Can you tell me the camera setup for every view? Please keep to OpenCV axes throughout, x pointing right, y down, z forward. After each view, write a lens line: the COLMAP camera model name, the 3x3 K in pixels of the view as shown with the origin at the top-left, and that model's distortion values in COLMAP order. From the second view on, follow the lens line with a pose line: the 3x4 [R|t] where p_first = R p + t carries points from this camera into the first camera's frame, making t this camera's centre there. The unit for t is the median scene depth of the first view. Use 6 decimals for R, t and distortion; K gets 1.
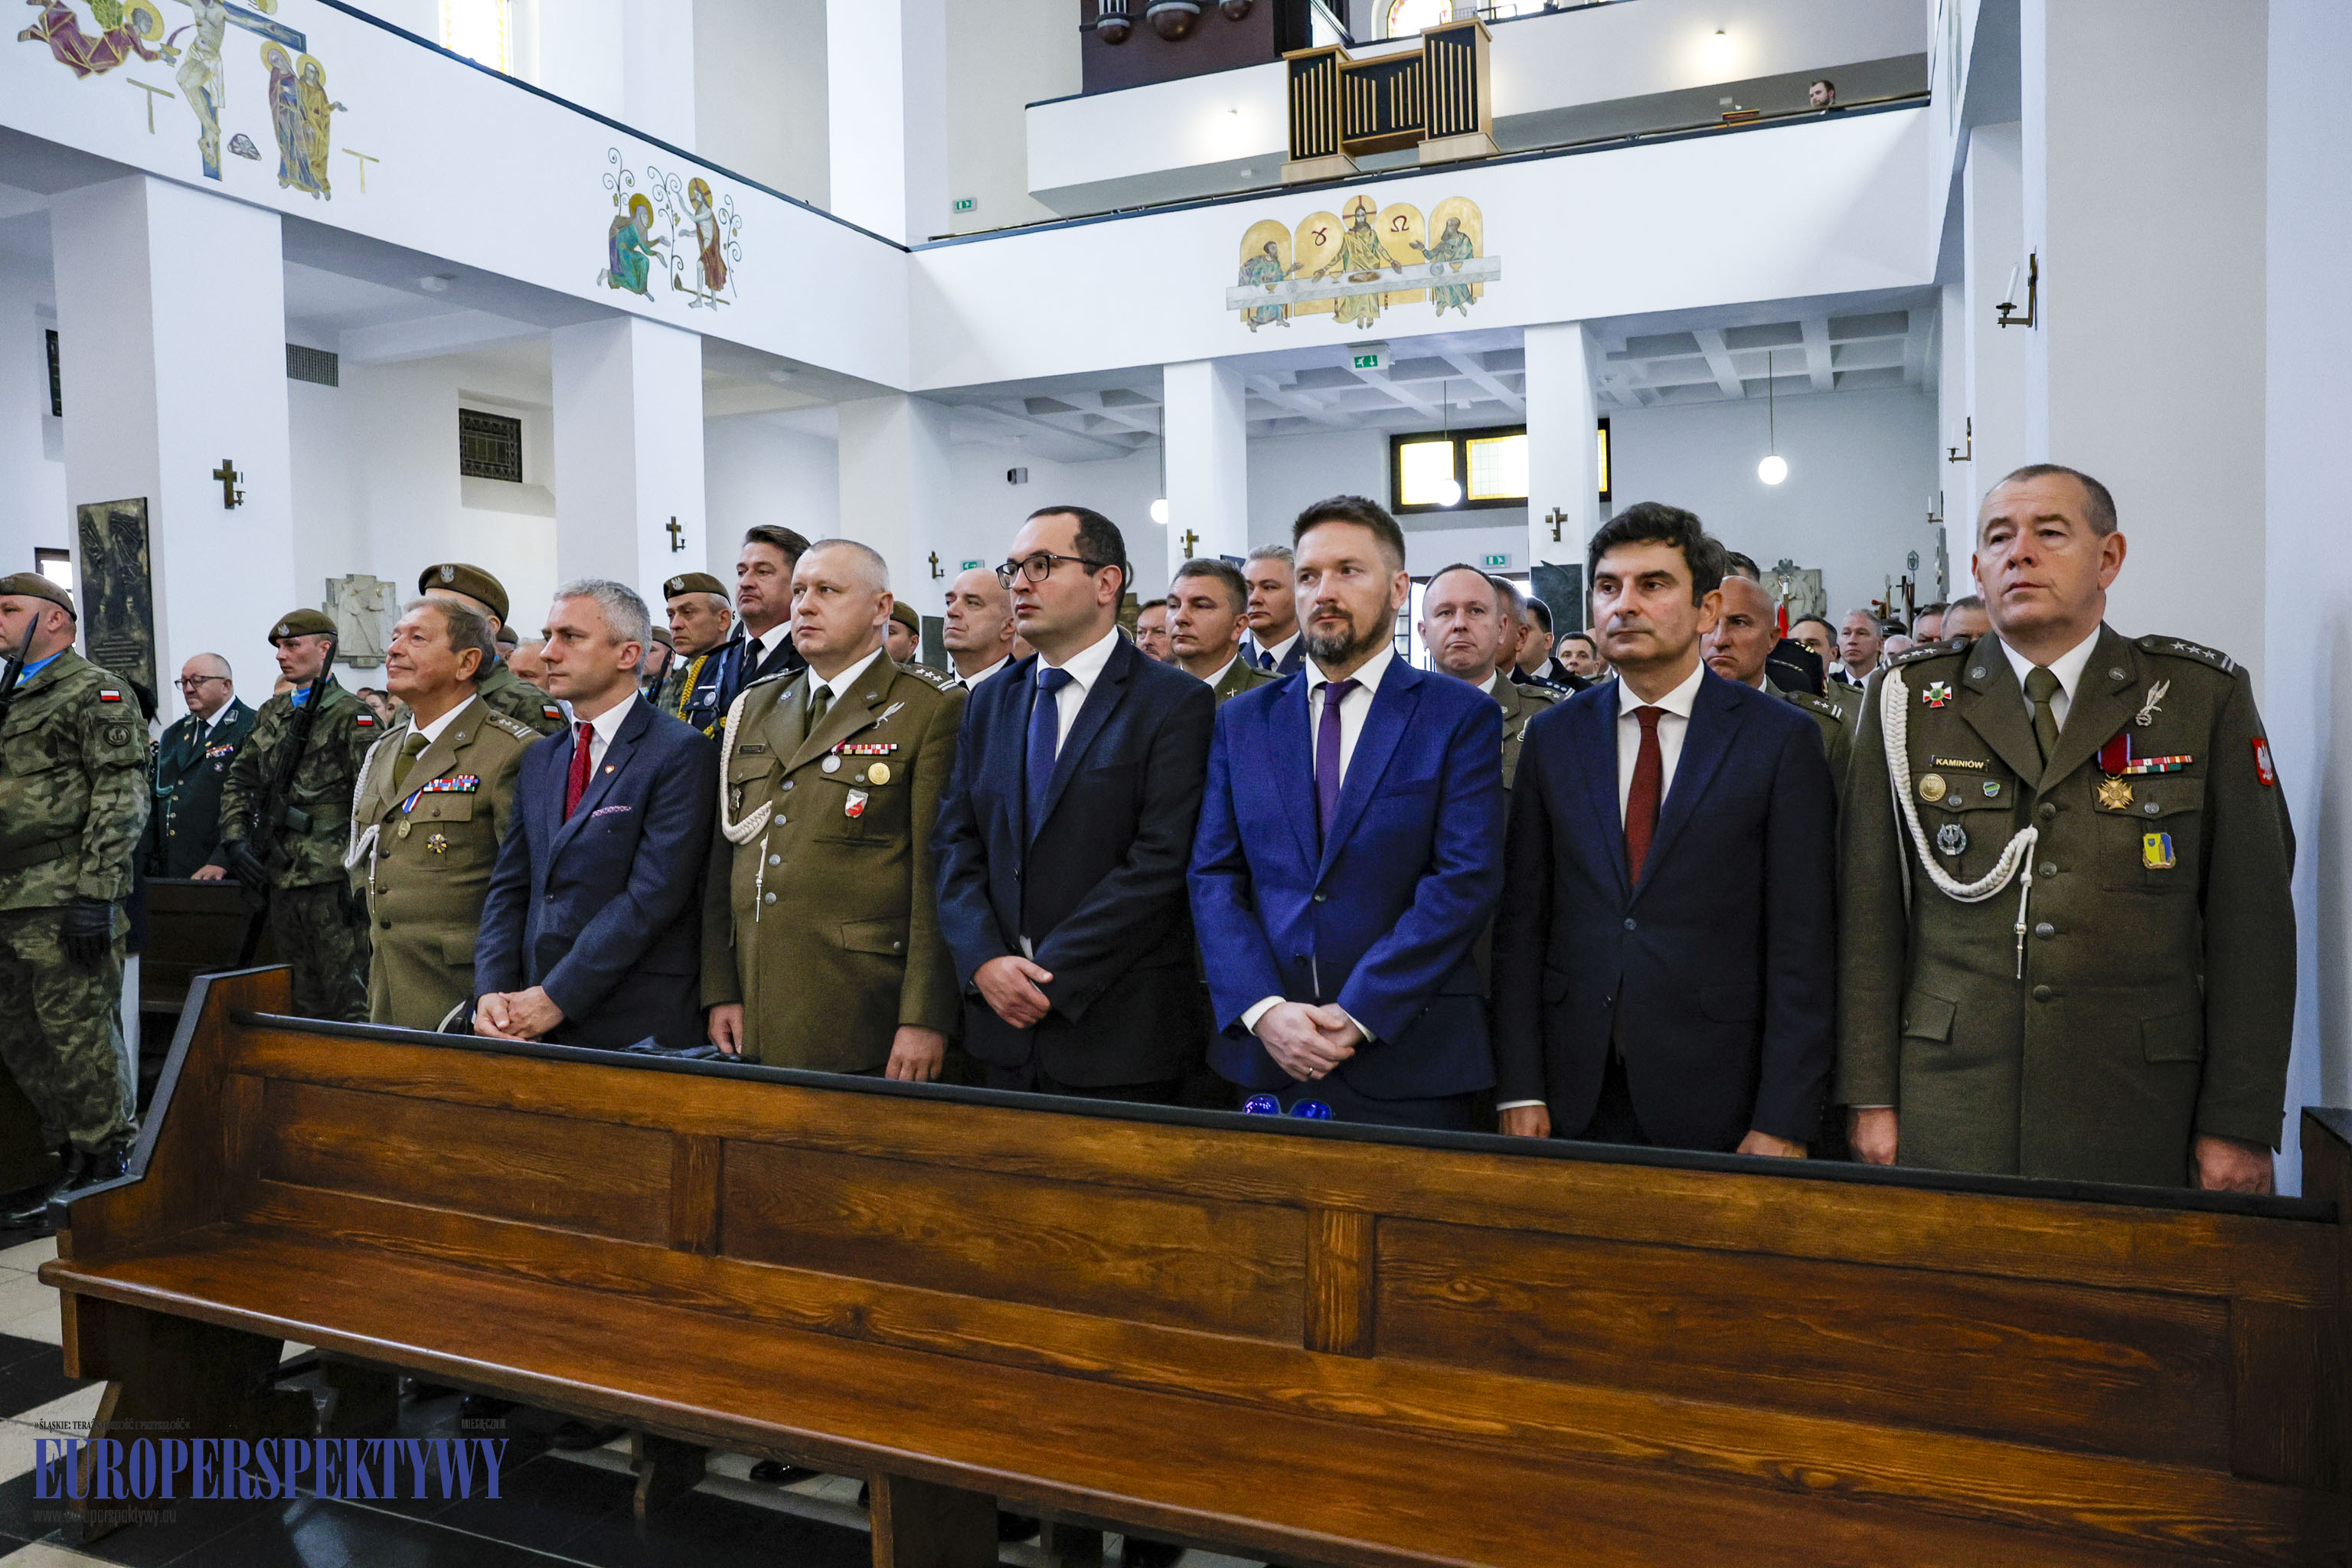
lens RADIAL K [[1627.6, 0, 1165.1], [0, 1627.6, 773.9], [0, 0, 1]] dist [-0.091160, 0.085893]
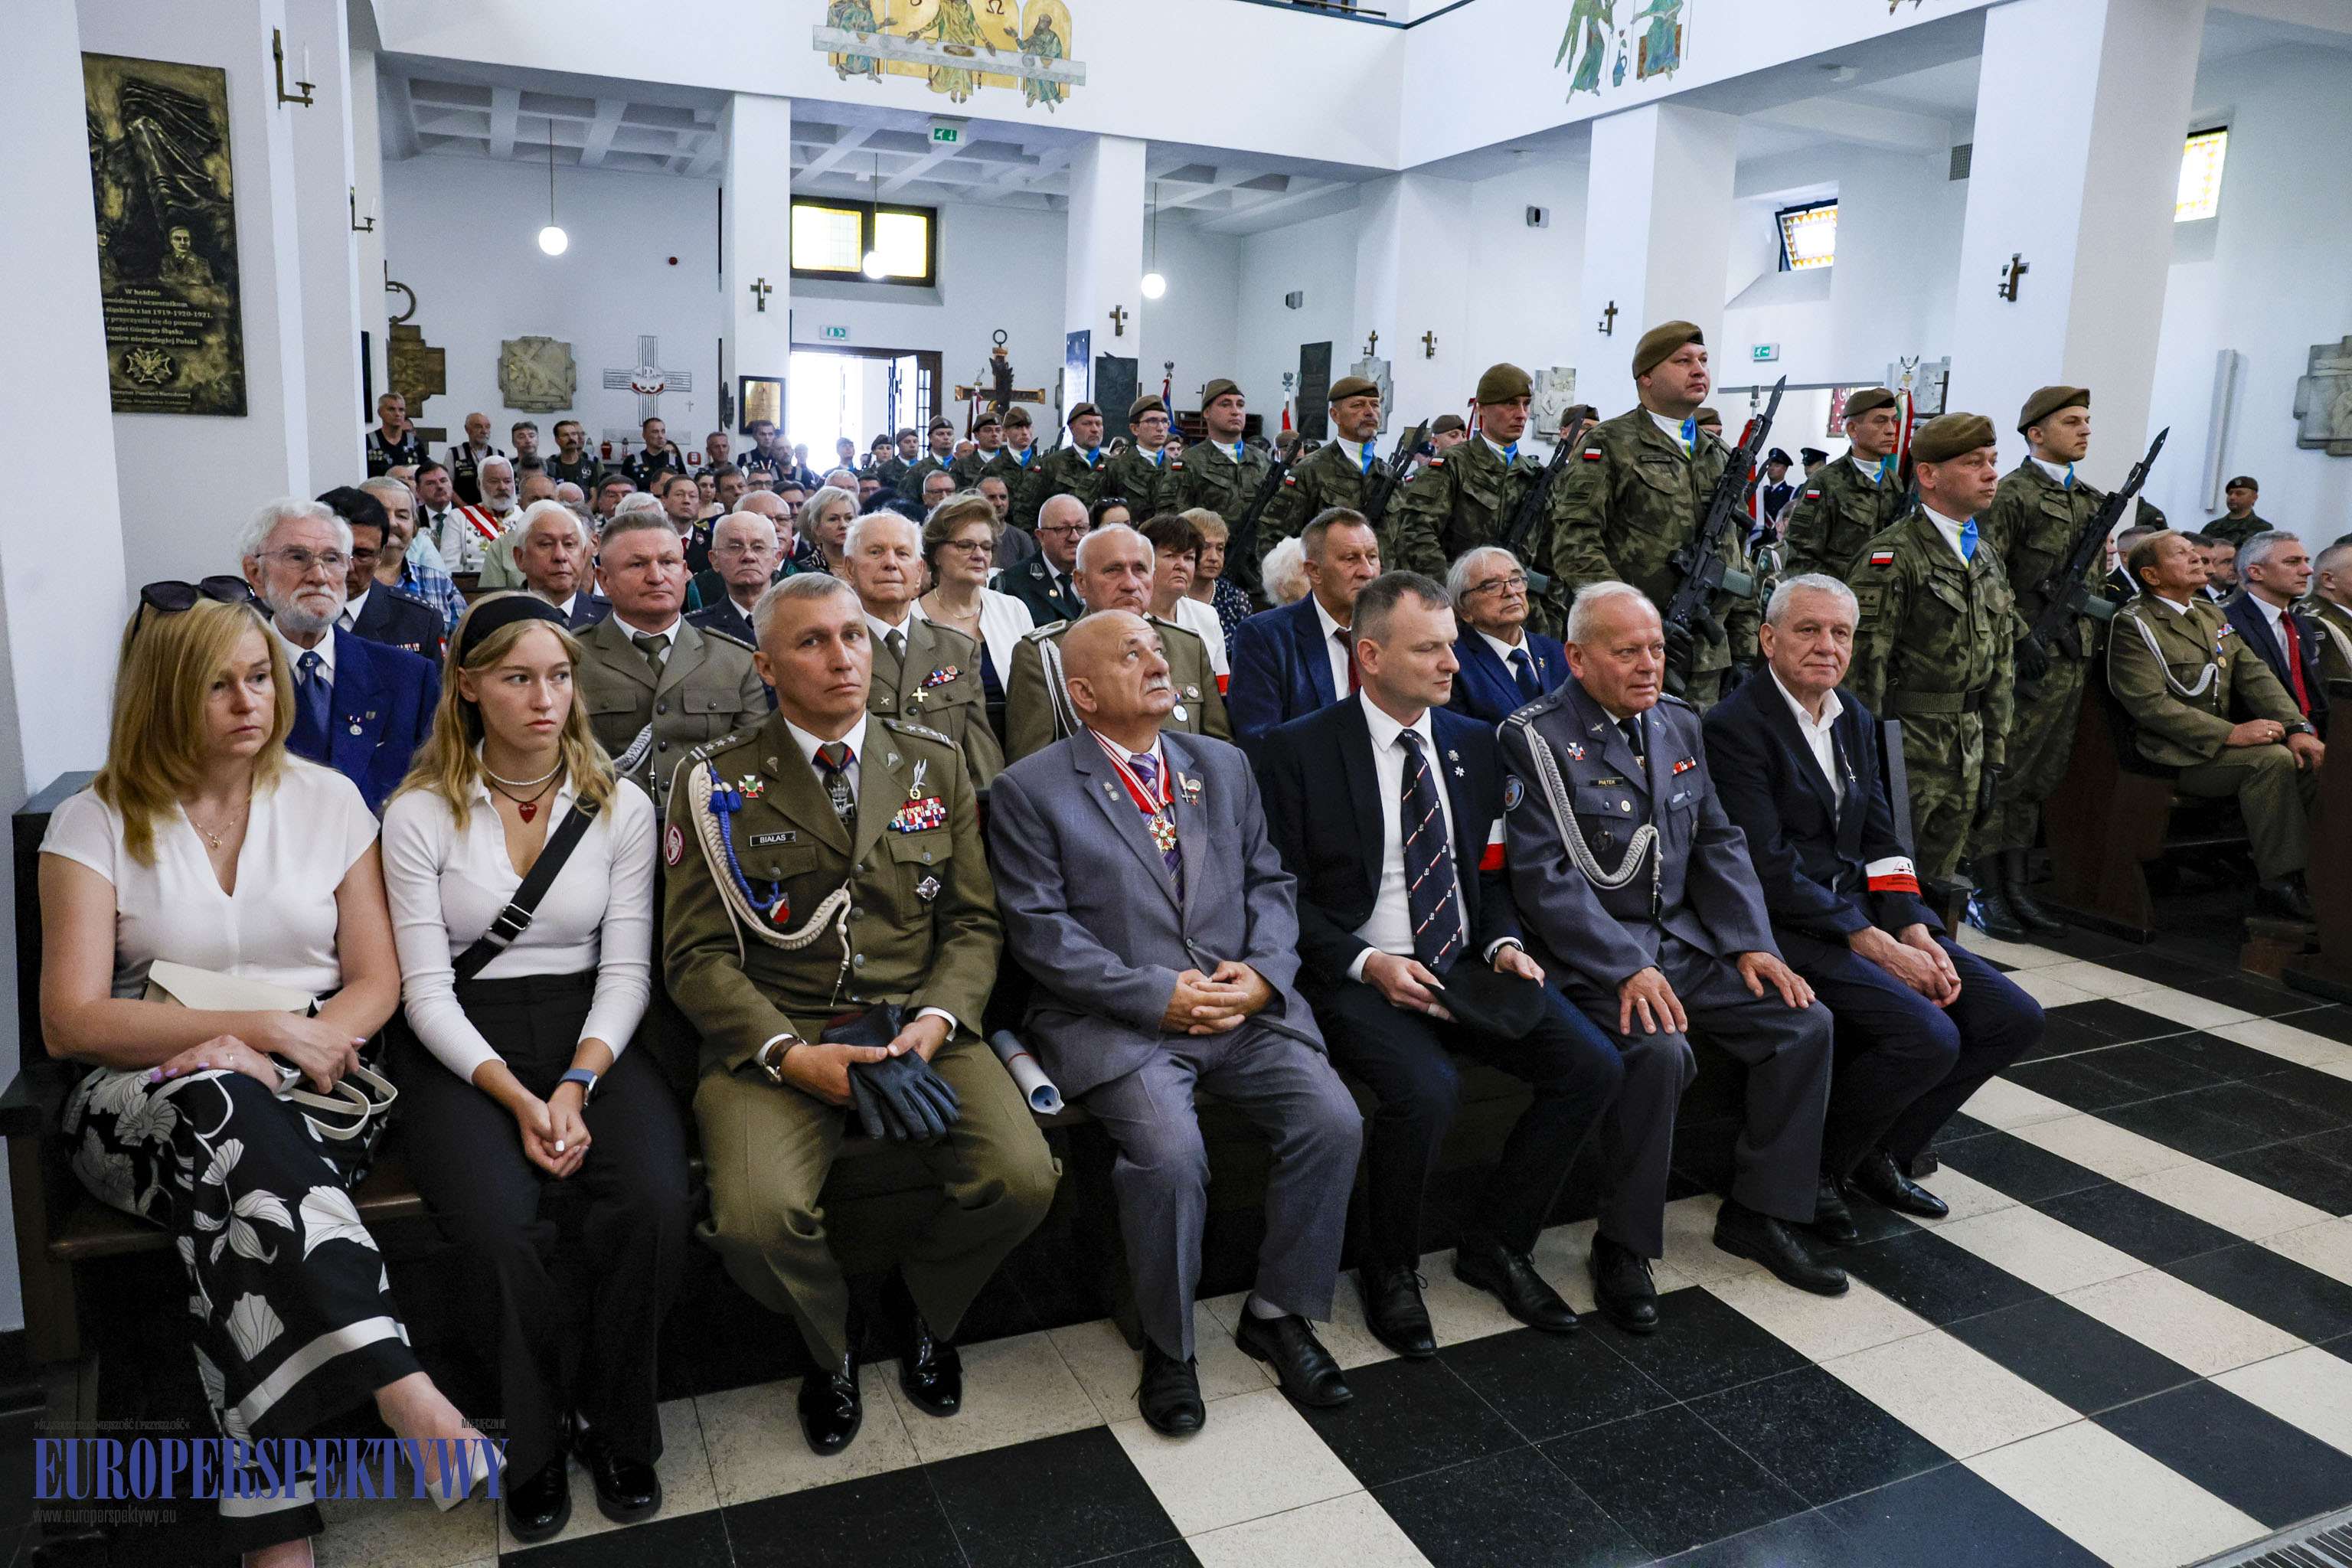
lens RADIAL K [[1627.6, 0, 1165.1], [0, 1627.6, 773.9], [0, 0, 1]] dist [-0.091160, 0.085893]
pose [[0.672326, -0.092076, 0.734507, -2.523457], [-0.008999, 0.991144, 0.132484, 0.039594], [-0.740201, -0.095682, 0.665543, 0.829052]]
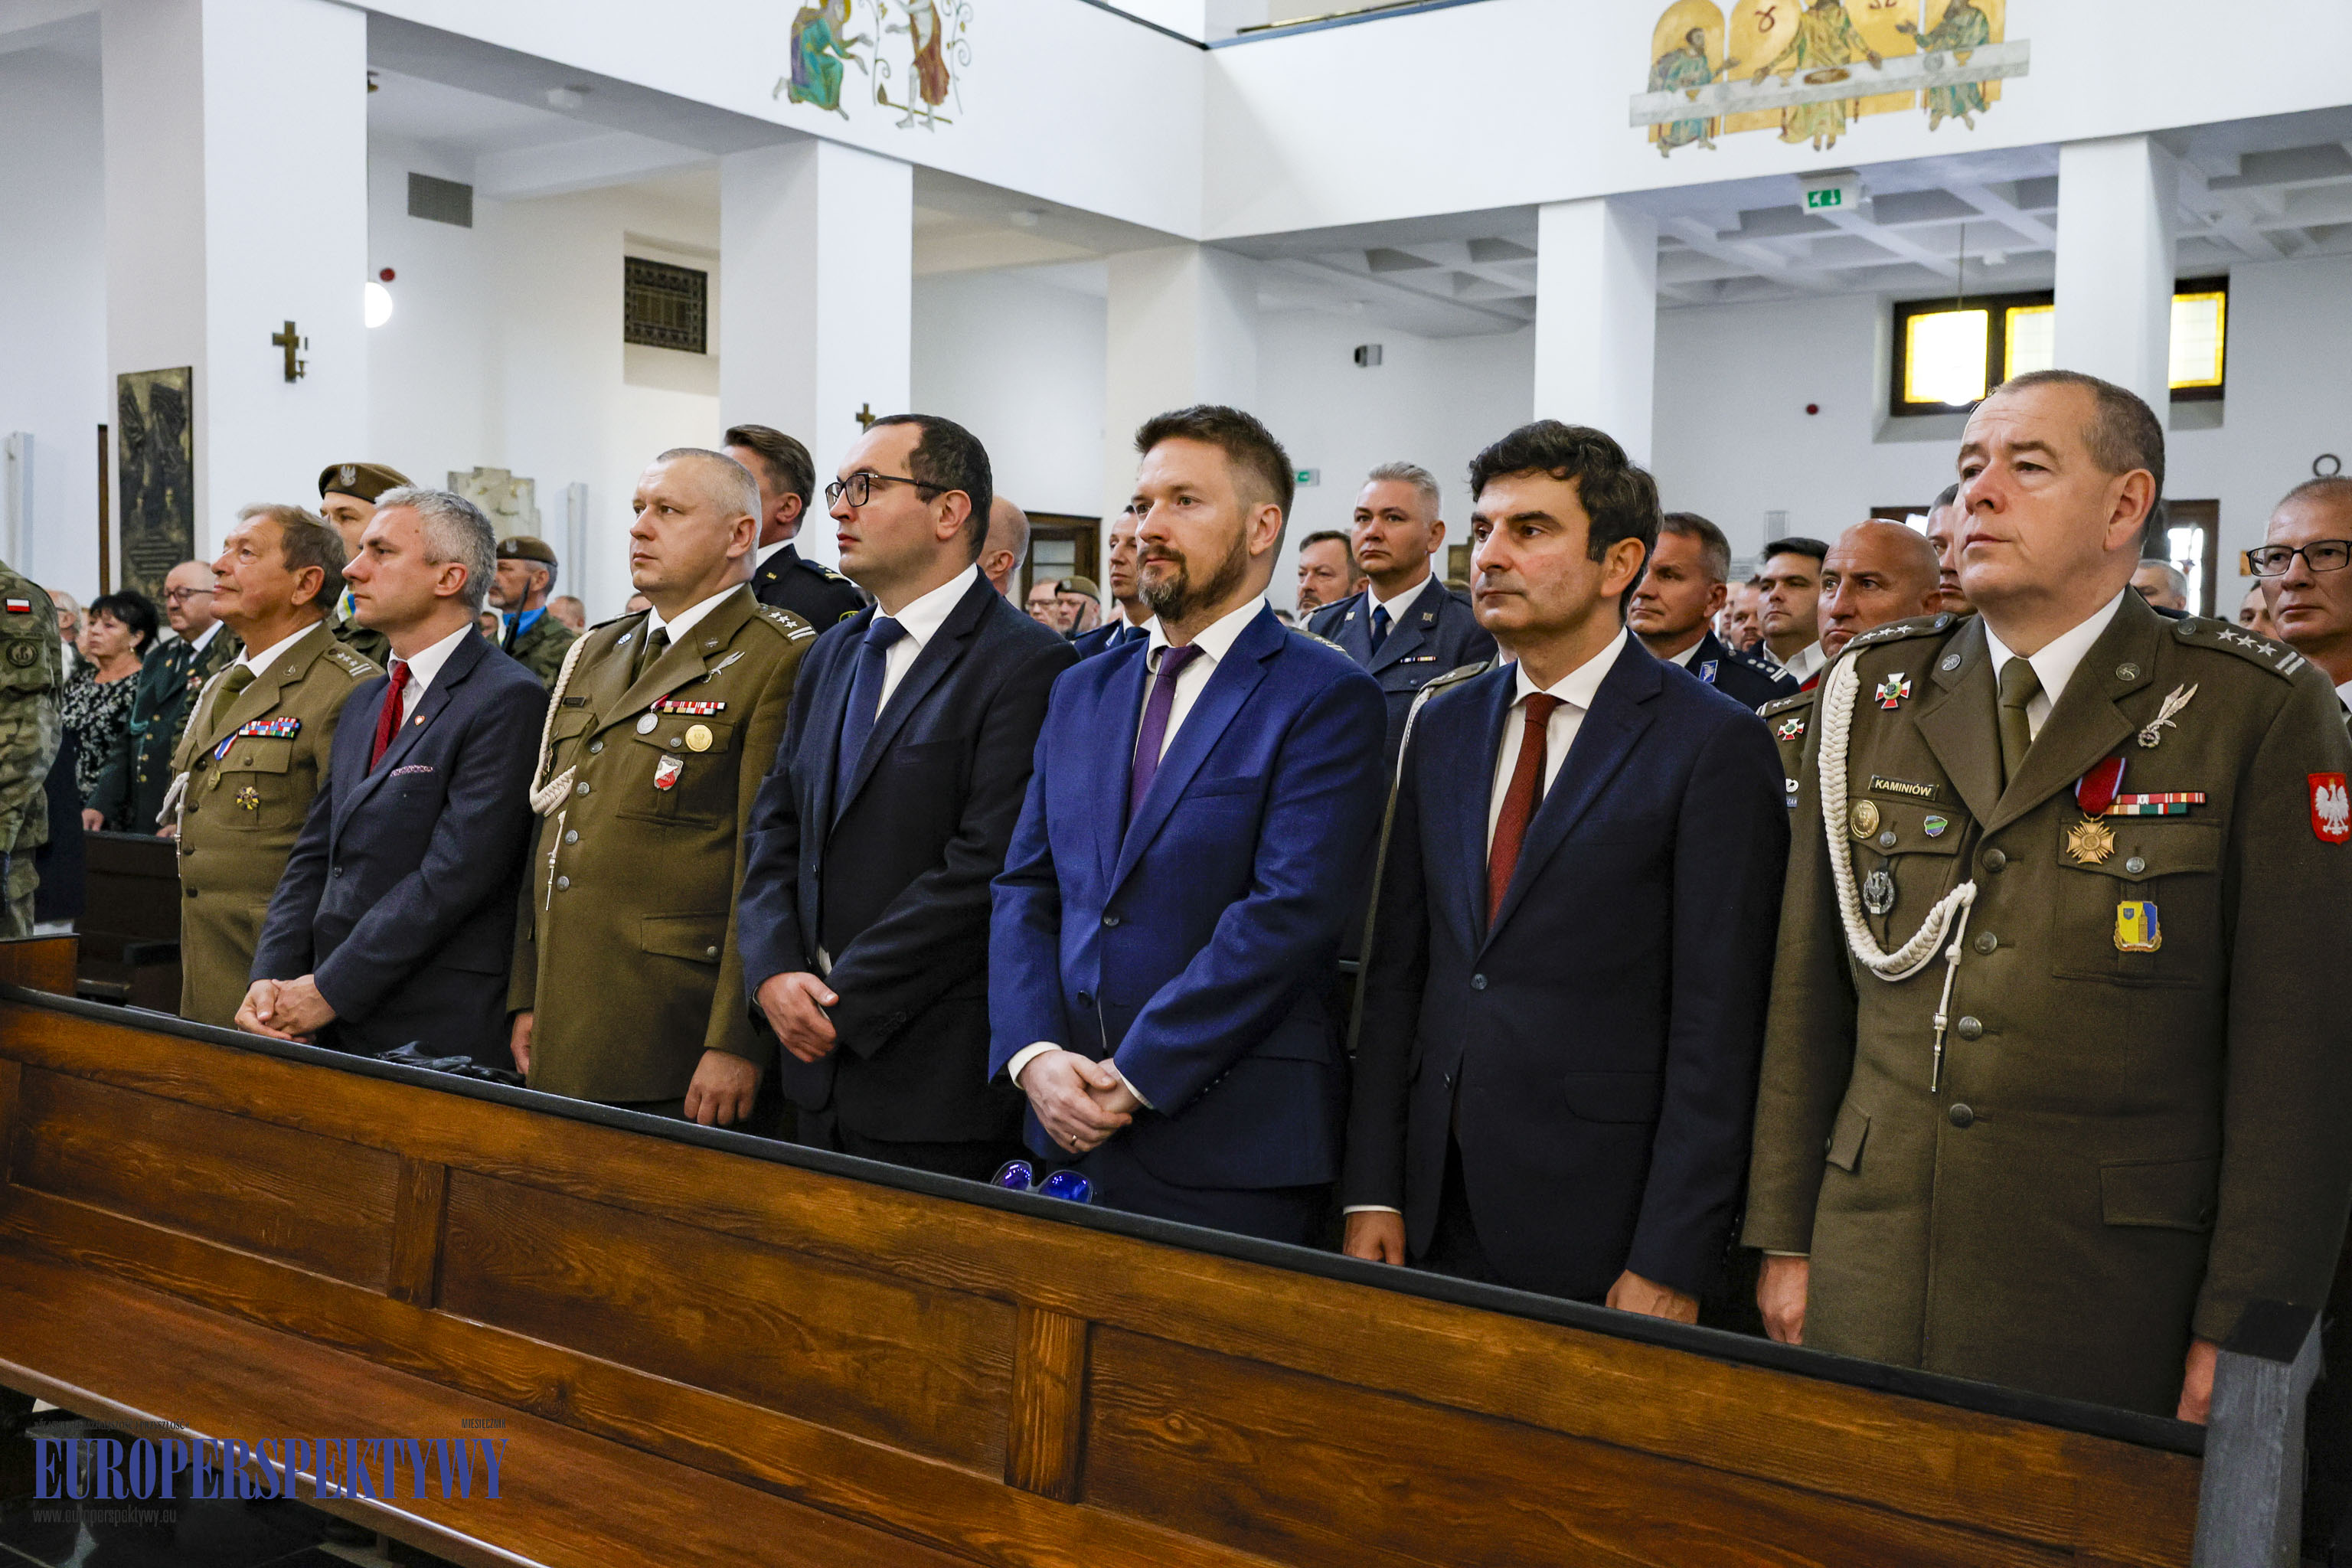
lens RADIAL K [[2232.8, 0, 1176.0], [0, 2232.8, 784.0], [0, 0, 1]] dist [0.006578, 0.024666]
pose [[0.976451, 0.051305, -0.209550, 0.294899], [-0.049374, 0.998676, 0.014440, -0.005322], [0.210014, -0.003754, 0.977691, -0.043574]]
